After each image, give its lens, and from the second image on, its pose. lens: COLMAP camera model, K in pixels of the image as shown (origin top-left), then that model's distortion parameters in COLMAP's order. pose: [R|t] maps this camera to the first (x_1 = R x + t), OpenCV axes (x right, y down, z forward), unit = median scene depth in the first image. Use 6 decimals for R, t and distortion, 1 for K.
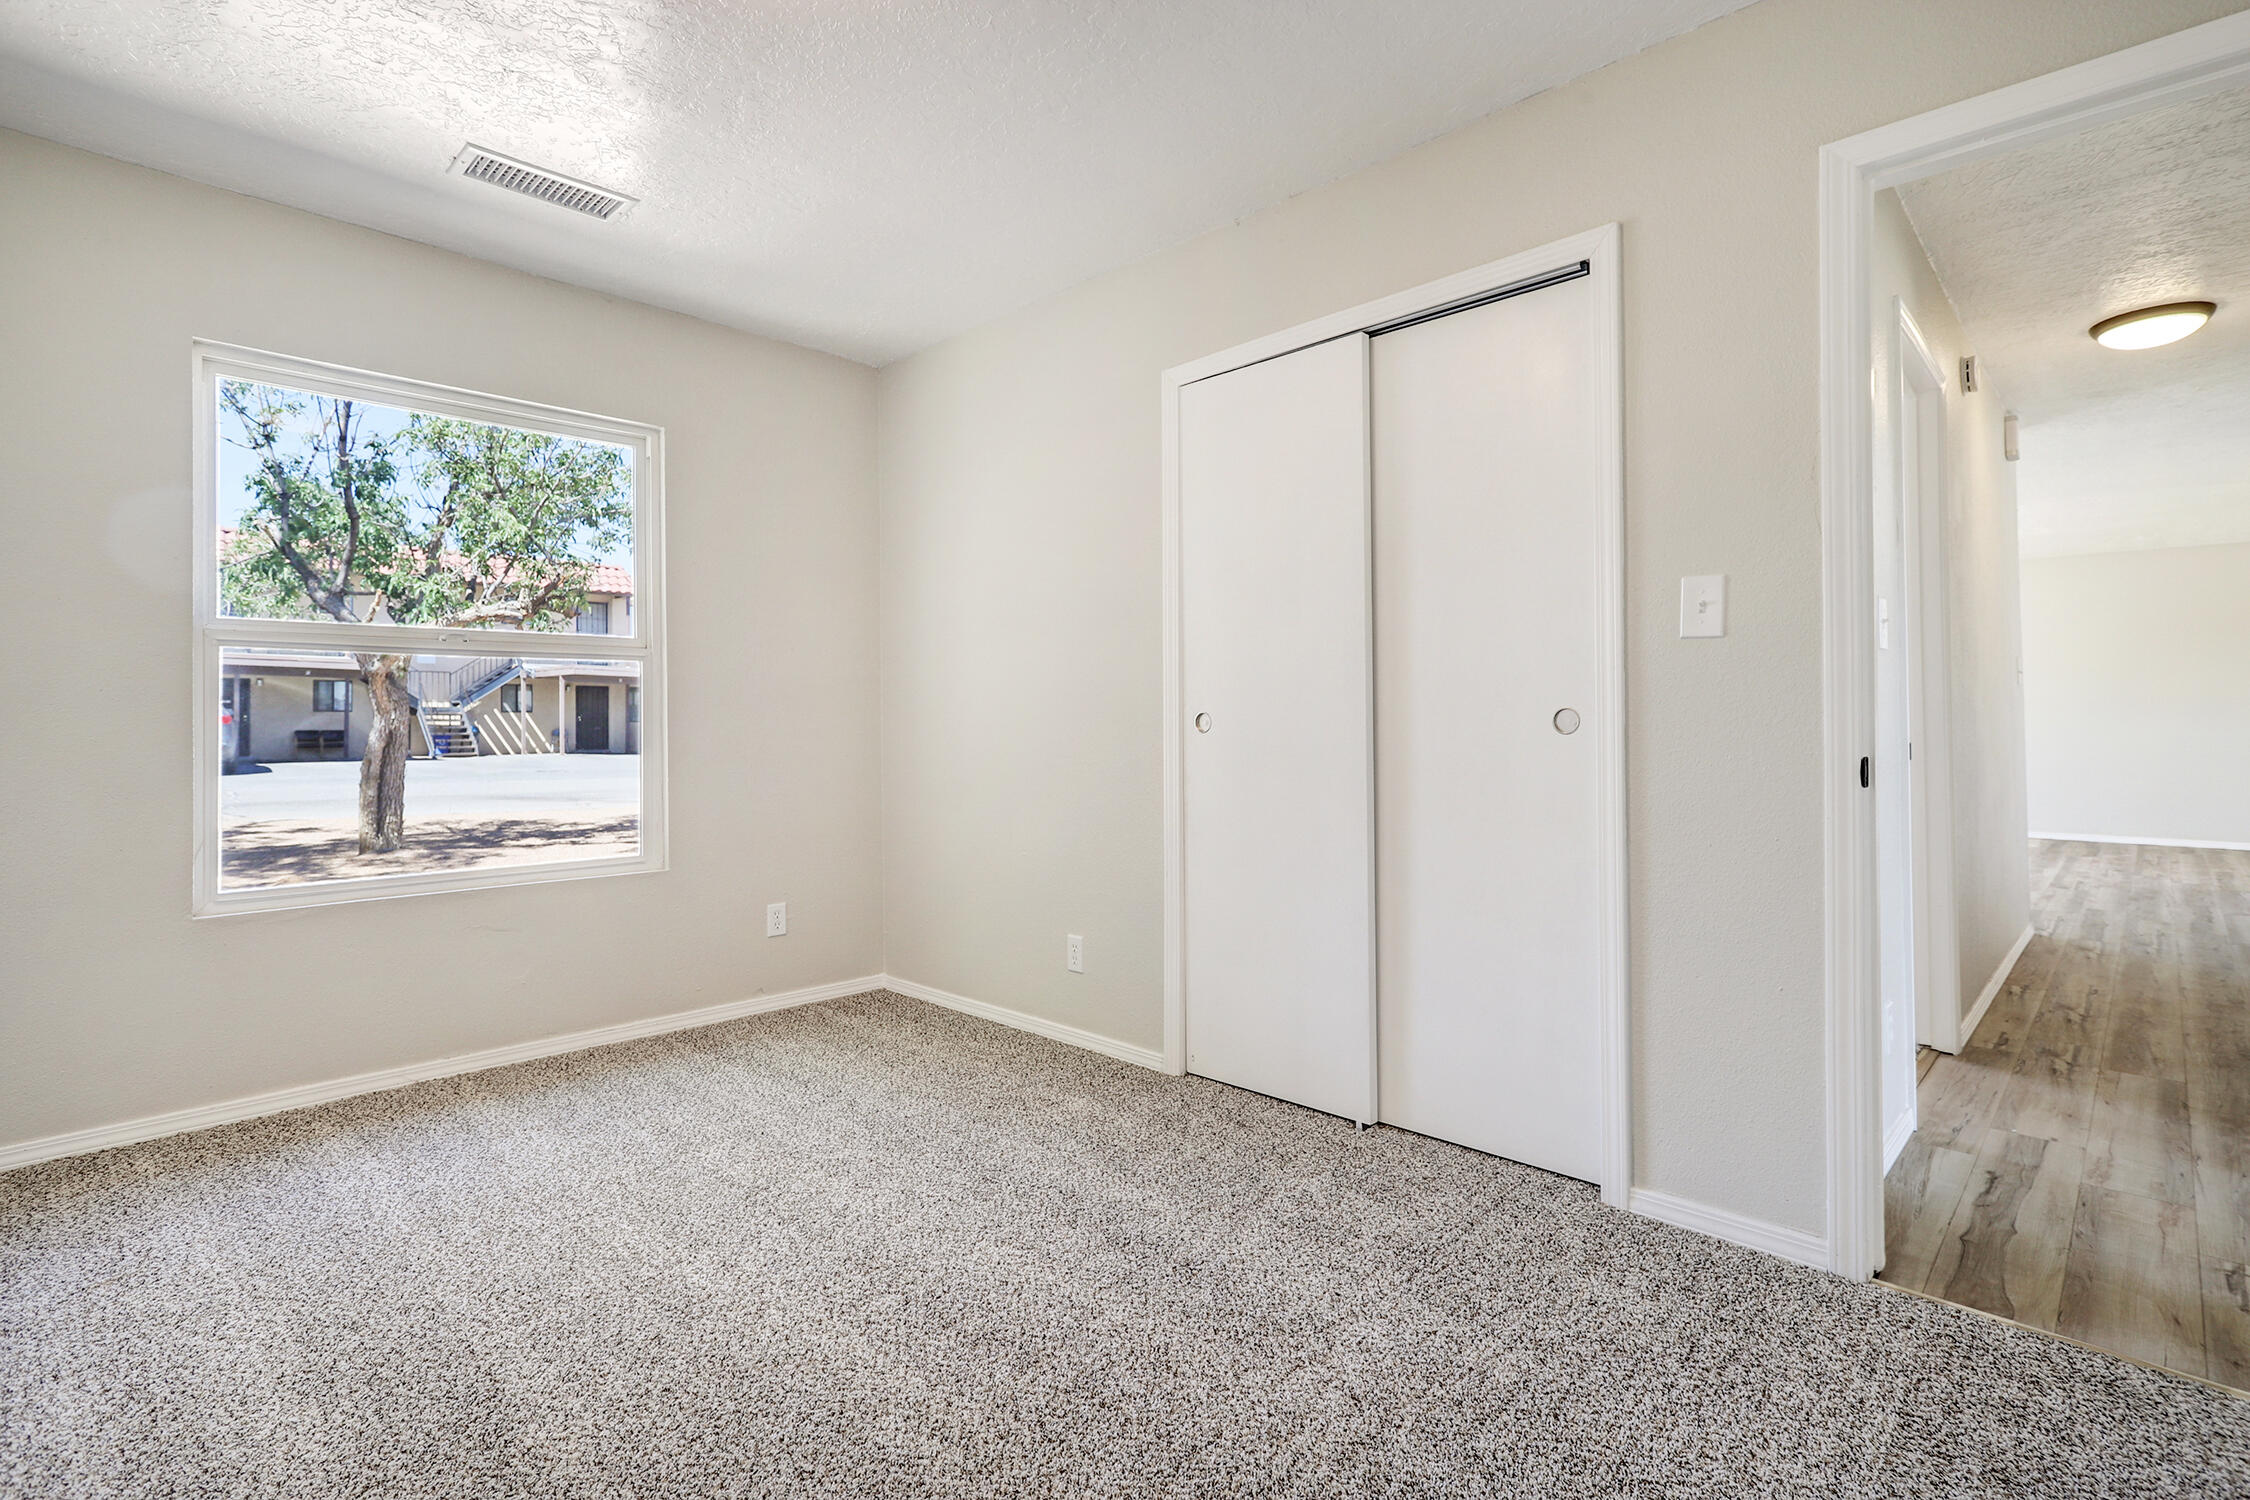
lens RADIAL K [[1068.3, 0, 1134.4], [0, 1068.3, 719.9], [0, 0, 1]] dist [-0.001706, 0.001542]
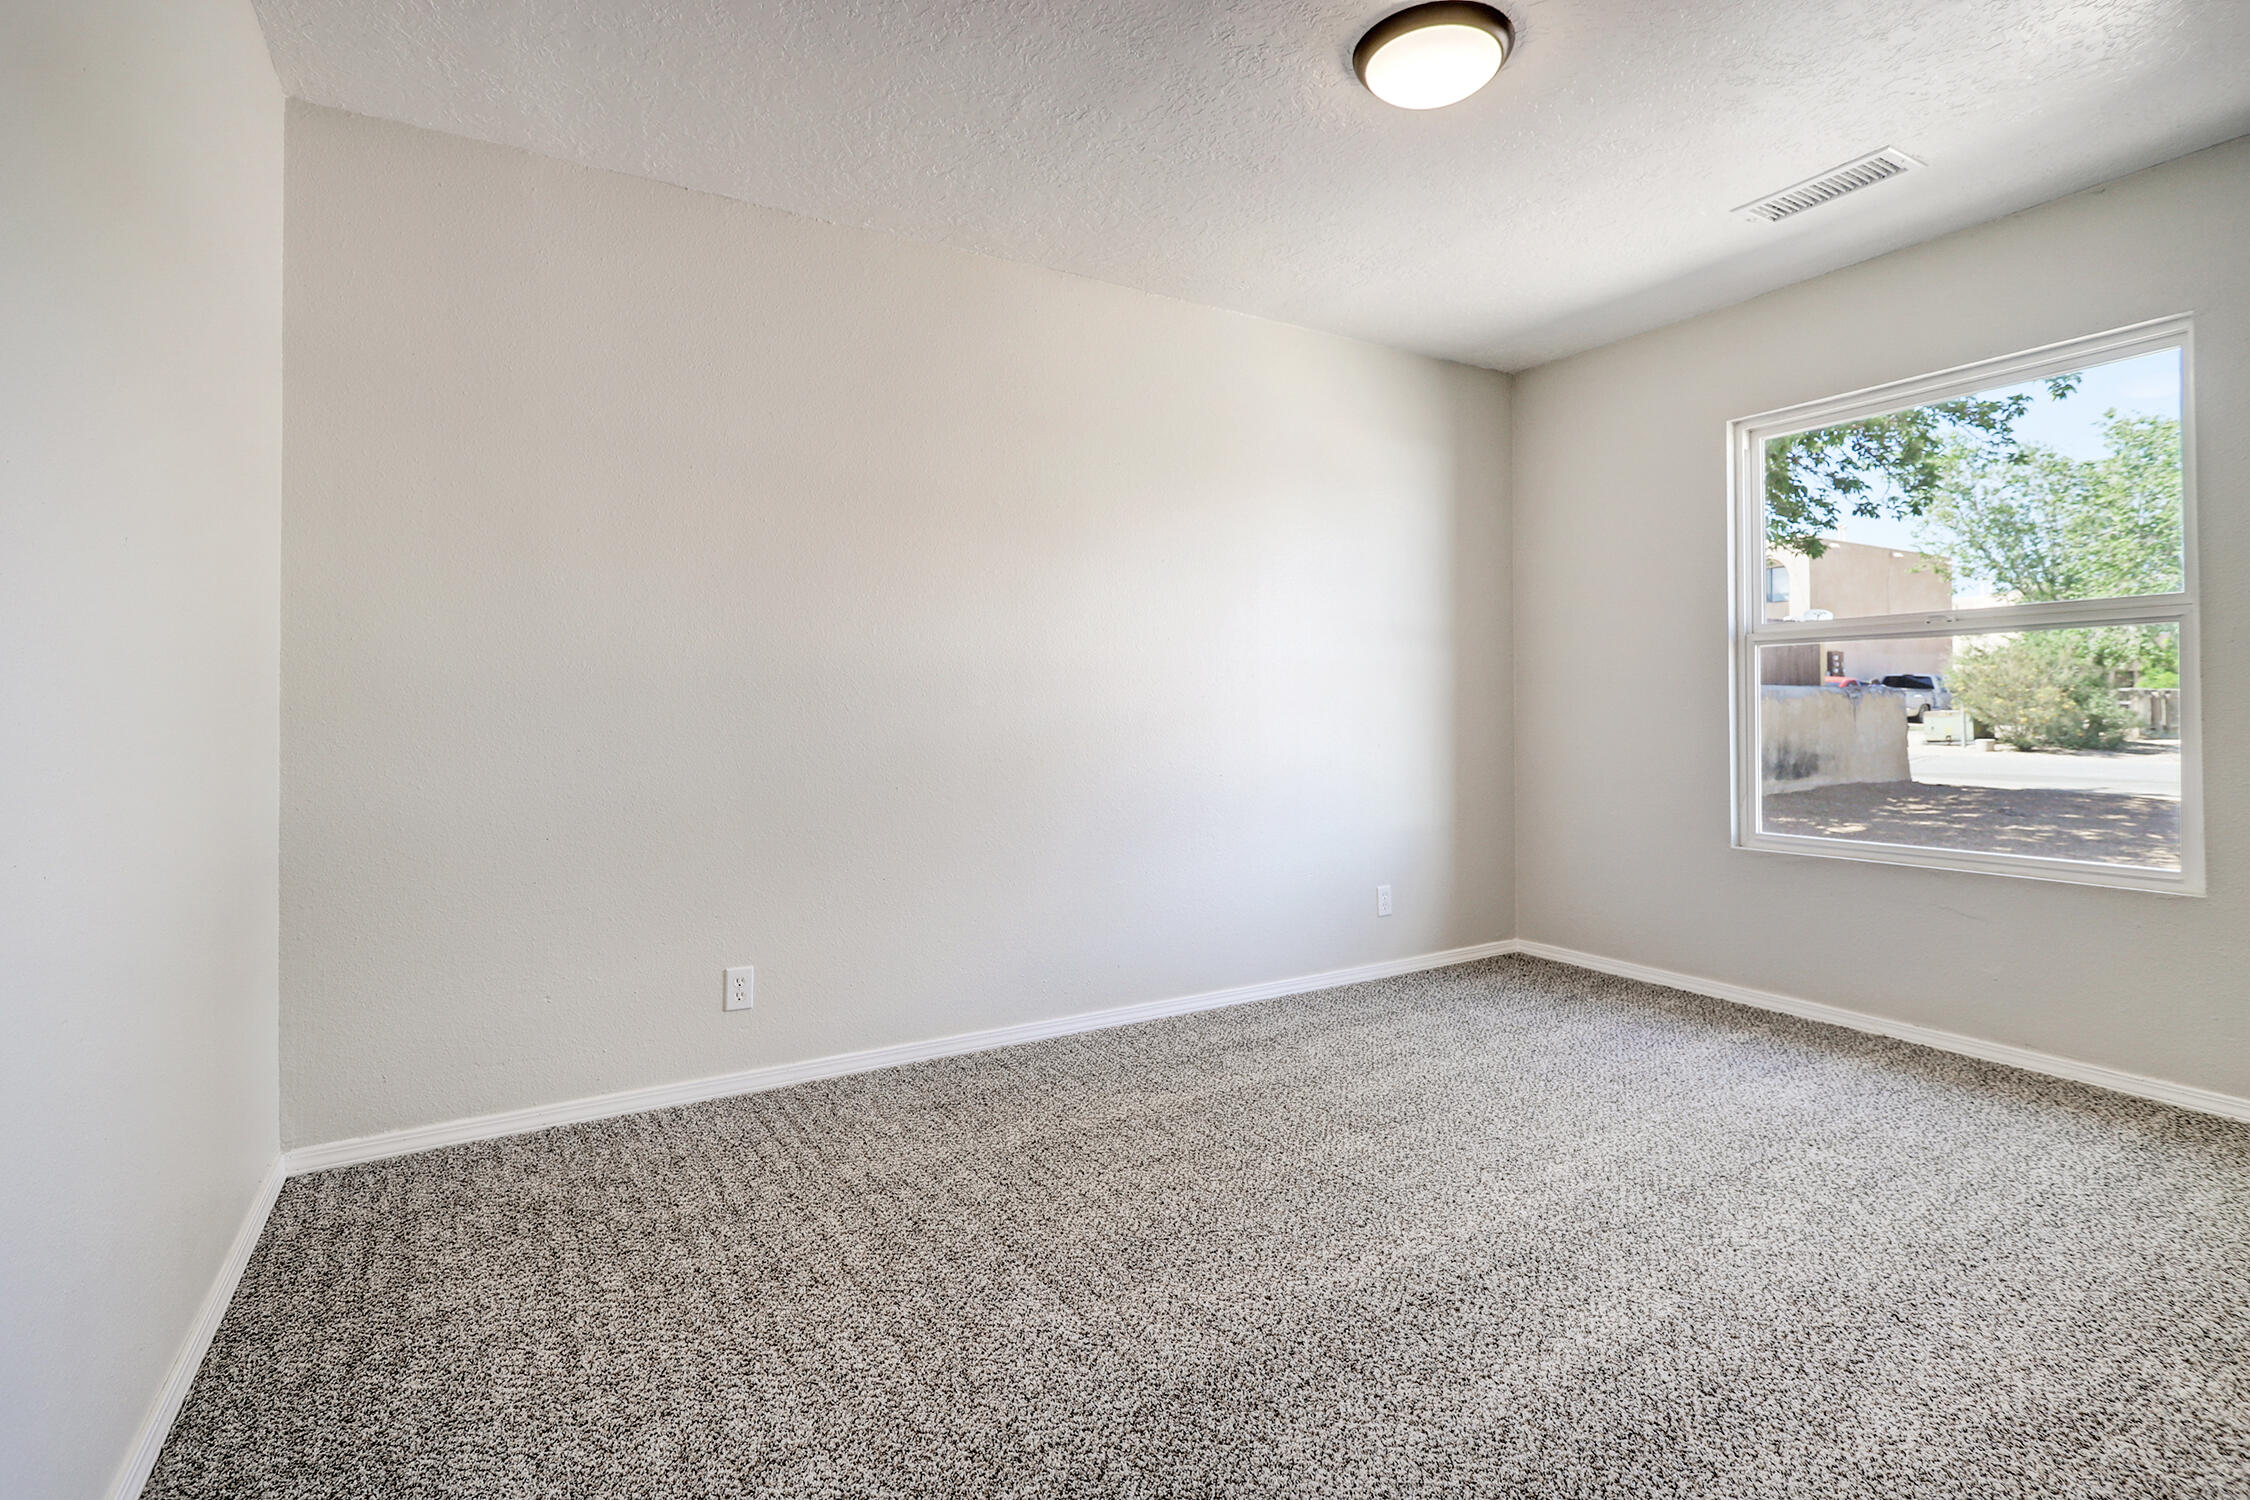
lens RADIAL K [[1068.3, 0, 1134.4], [0, 1068.3, 719.9], [0, 0, 1]] dist [-0.001706, 0.001542]
pose [[-0.254777, 0.014090, -0.966897, 0.782157], [0.016854, 0.999807, 0.010129, -0.006659], [0.966853, -0.013716, -0.254966, 0.752959]]
